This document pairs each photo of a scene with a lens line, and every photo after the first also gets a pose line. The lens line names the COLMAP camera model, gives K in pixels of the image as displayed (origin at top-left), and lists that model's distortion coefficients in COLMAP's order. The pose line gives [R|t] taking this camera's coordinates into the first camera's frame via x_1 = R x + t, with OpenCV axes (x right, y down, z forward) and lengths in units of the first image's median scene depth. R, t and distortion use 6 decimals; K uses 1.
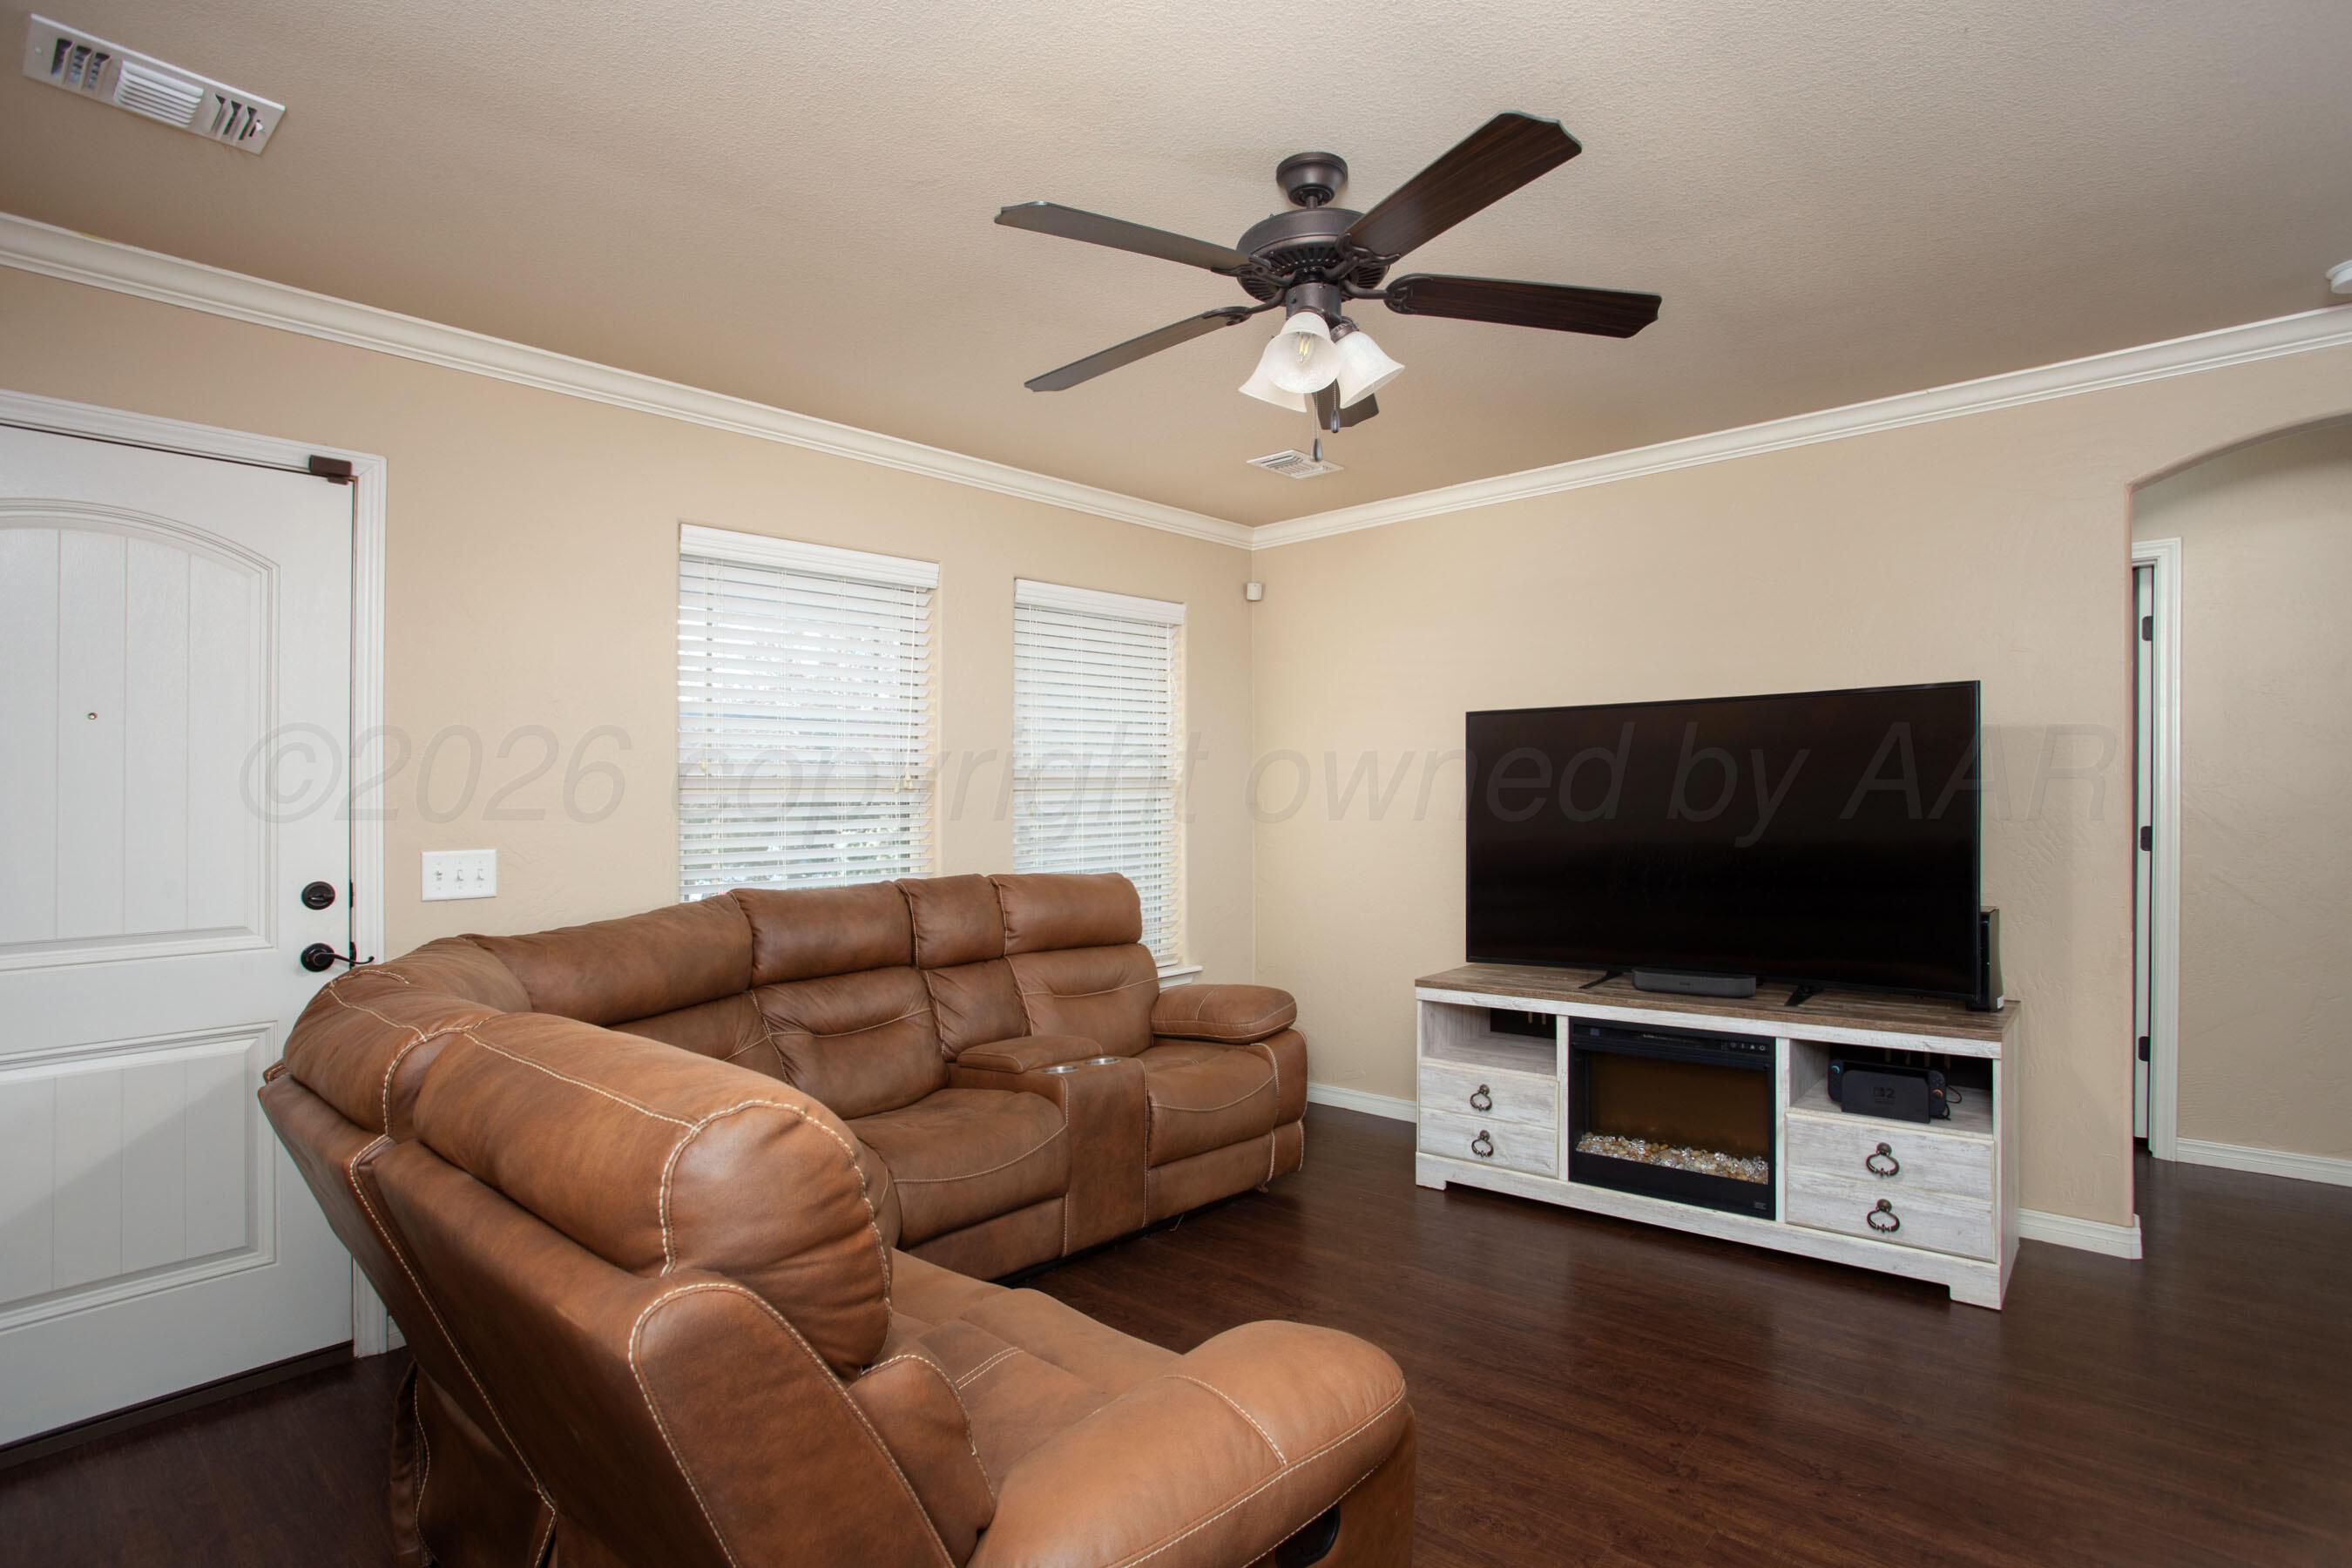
lens RADIAL K [[1207.3, 0, 1176.0], [0, 1207.3, 784.0], [0, 0, 1]] dist [-0.001842, 0.000069]
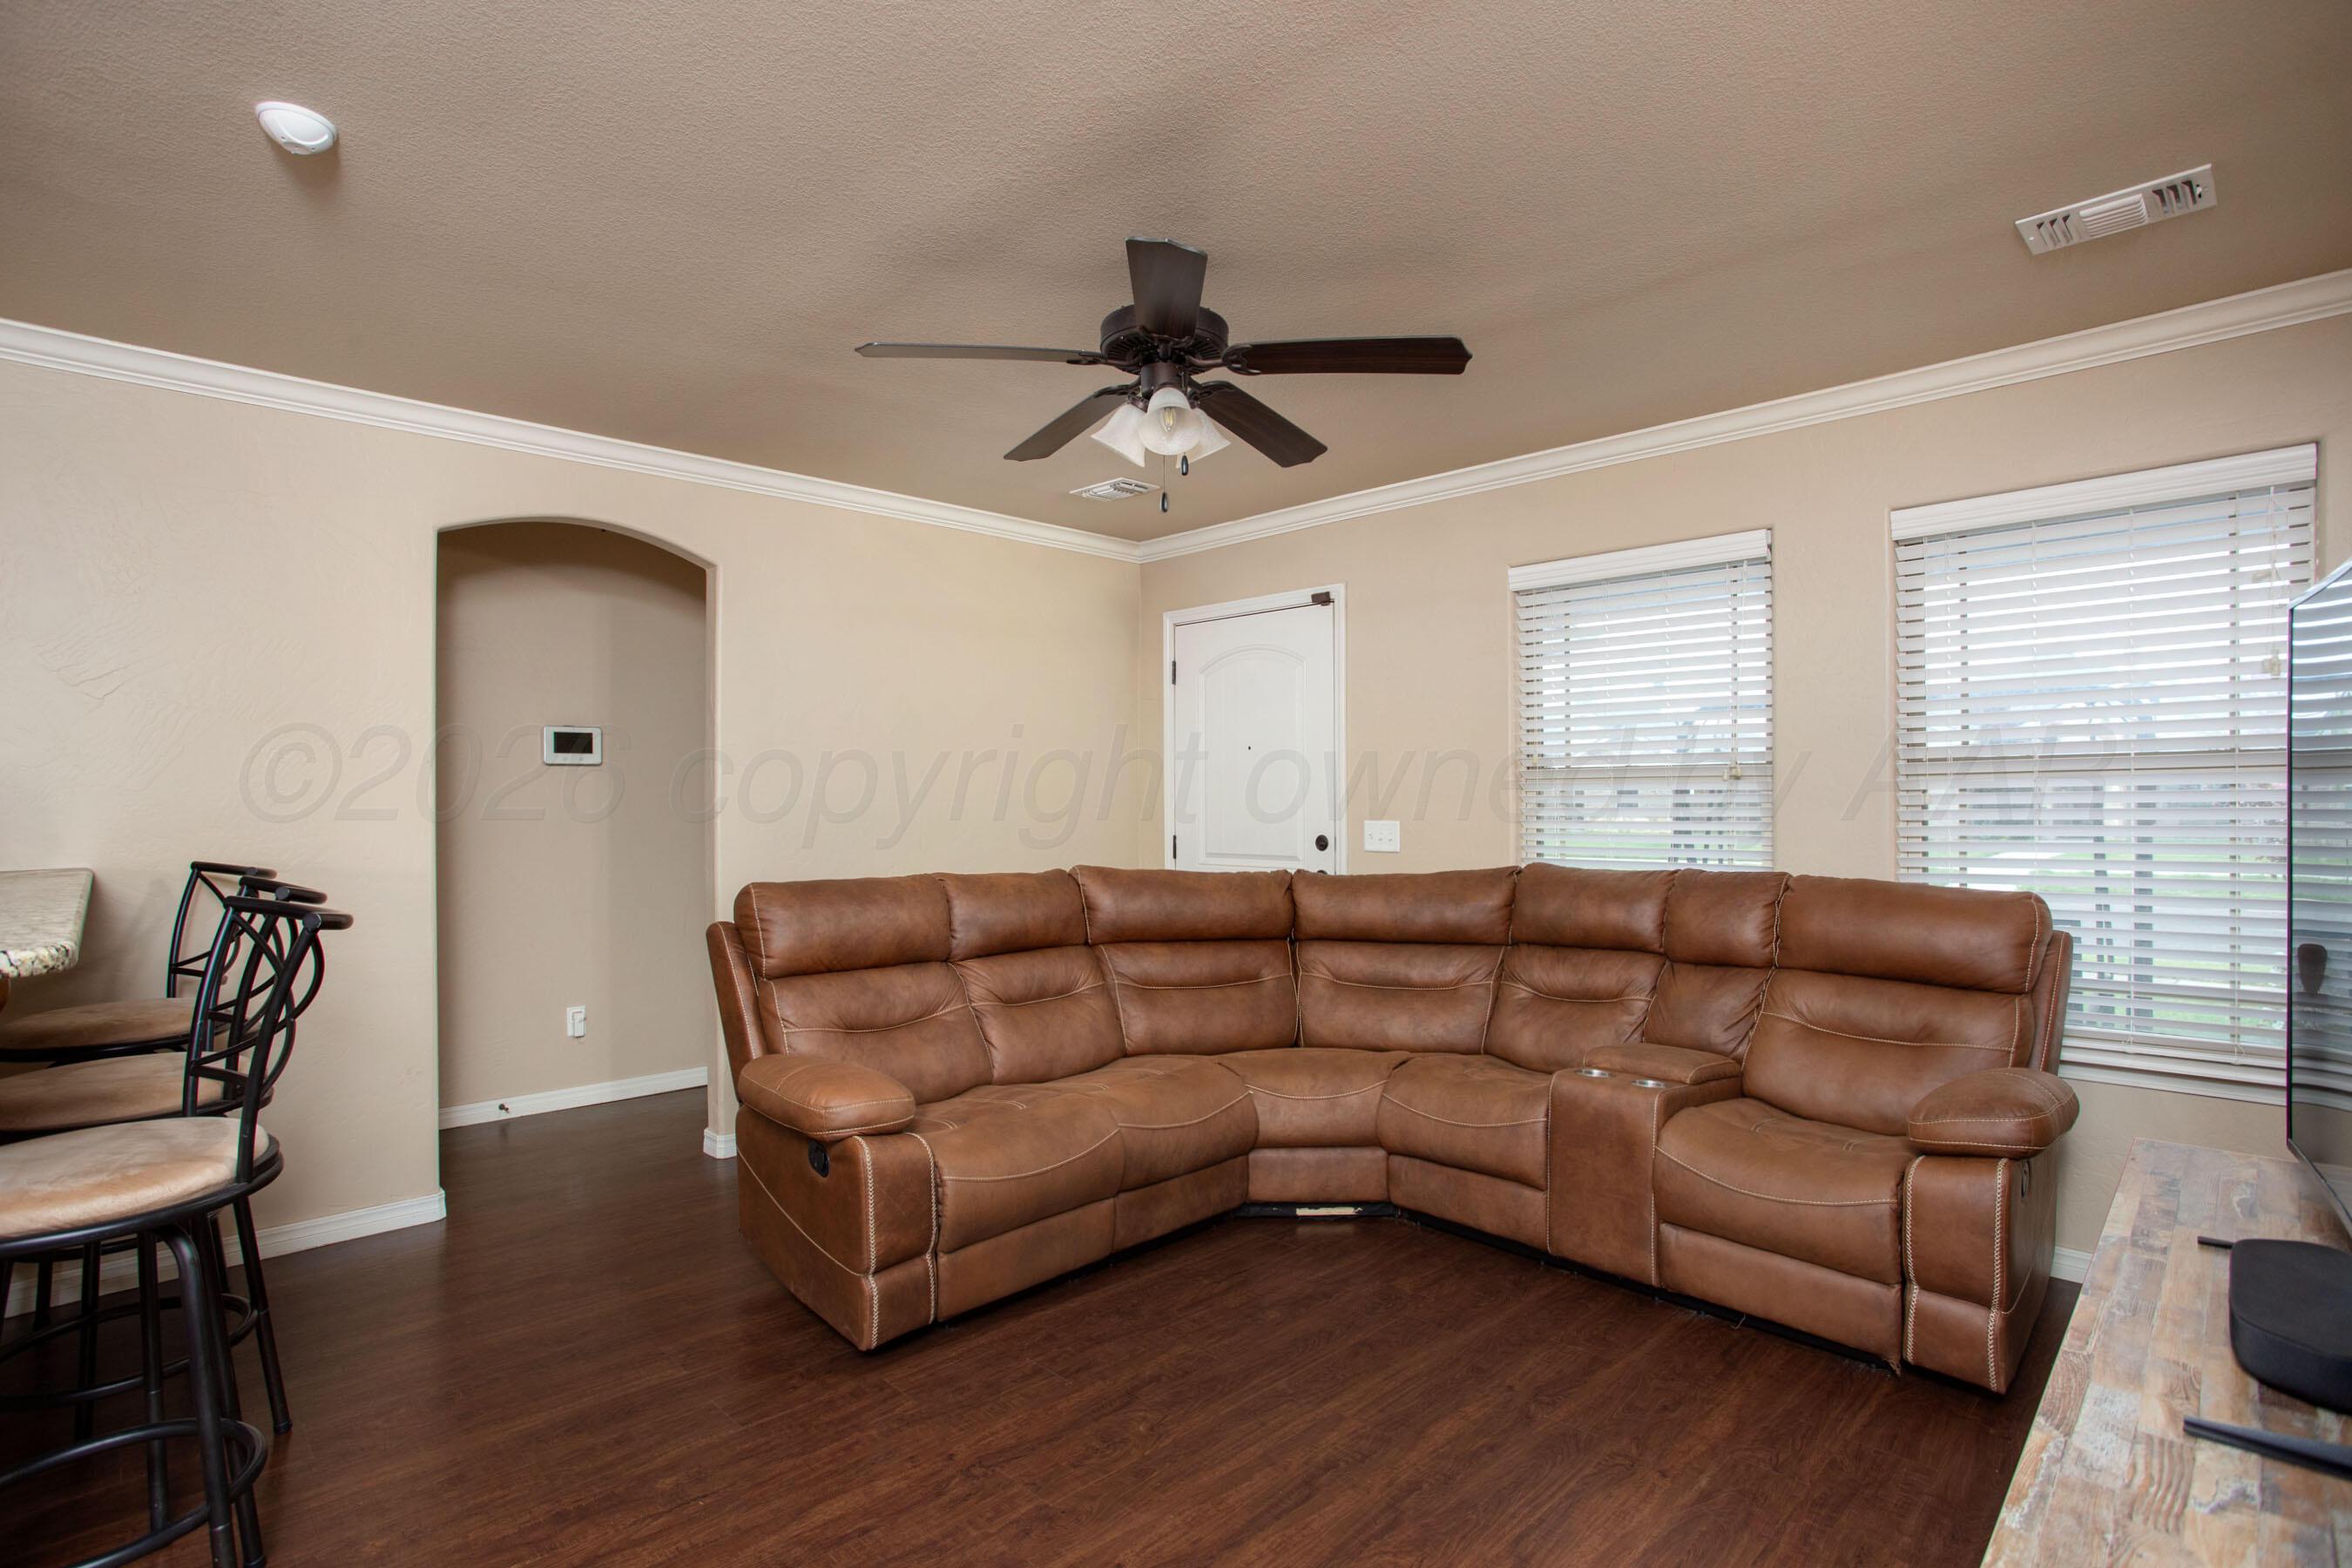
lens RADIAL K [[1186.3, 0, 1176.0], [0, 1186.3, 784.0], [0, 0, 1]] dist [-0.076262, 0.020707]
pose [[-0.058592, 0.002263, -0.998279, 0.869181], [0.018770, 0.999823, 0.001165, 0.000403], [0.998106, -0.018670, -0.058624, 0.756909]]
